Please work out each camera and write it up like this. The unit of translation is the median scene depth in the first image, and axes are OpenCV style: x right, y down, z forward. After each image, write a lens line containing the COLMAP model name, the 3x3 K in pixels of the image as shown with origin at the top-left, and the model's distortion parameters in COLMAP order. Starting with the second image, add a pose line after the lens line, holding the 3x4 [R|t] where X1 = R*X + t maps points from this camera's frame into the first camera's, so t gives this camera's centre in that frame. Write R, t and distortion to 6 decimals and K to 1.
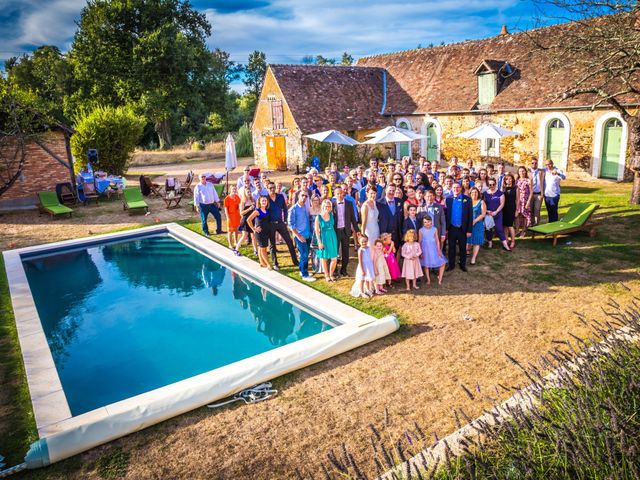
lens RADIAL K [[493.2, 0, 320.0], [0, 493.2, 240.0], [0, 0, 1]] dist [-0.104132, 0.093671]
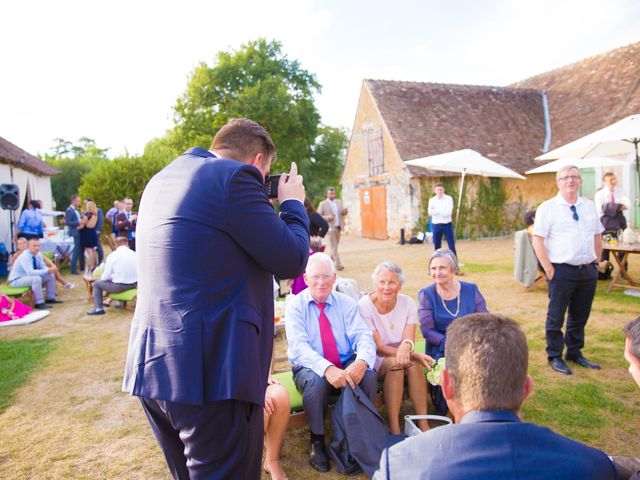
lens RADIAL K [[493.2, 0, 320.0], [0, 493.2, 240.0], [0, 0, 1]] dist [-0.104132, 0.093671]
pose [[0.967055, 0.013517, -0.254210, 0.008535], [-0.054254, 0.986591, -0.153932, -0.041393], [0.248721, 0.162653, 0.954820, 0.403575]]
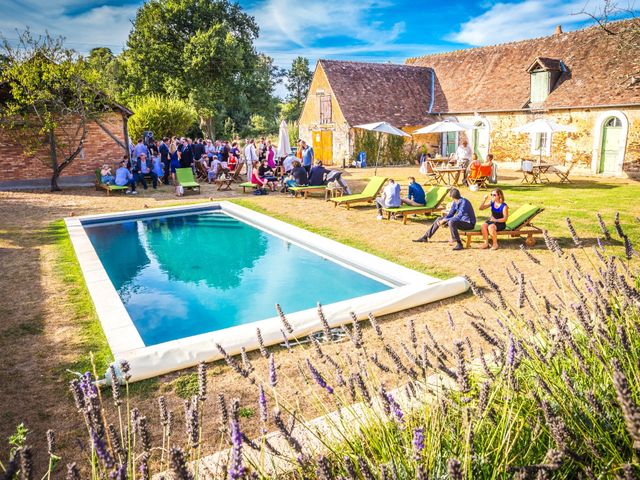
lens RADIAL K [[489.0, 0, 320.0], [0, 489.0, 240.0], [0, 0, 1]] dist [-0.096652, 0.071245]
pose [[0.996728, 0.044488, -0.067488, -0.019459], [-0.045521, 0.998868, -0.013841, 0.028986], [0.066796, 0.016868, 0.997624, 0.004605]]
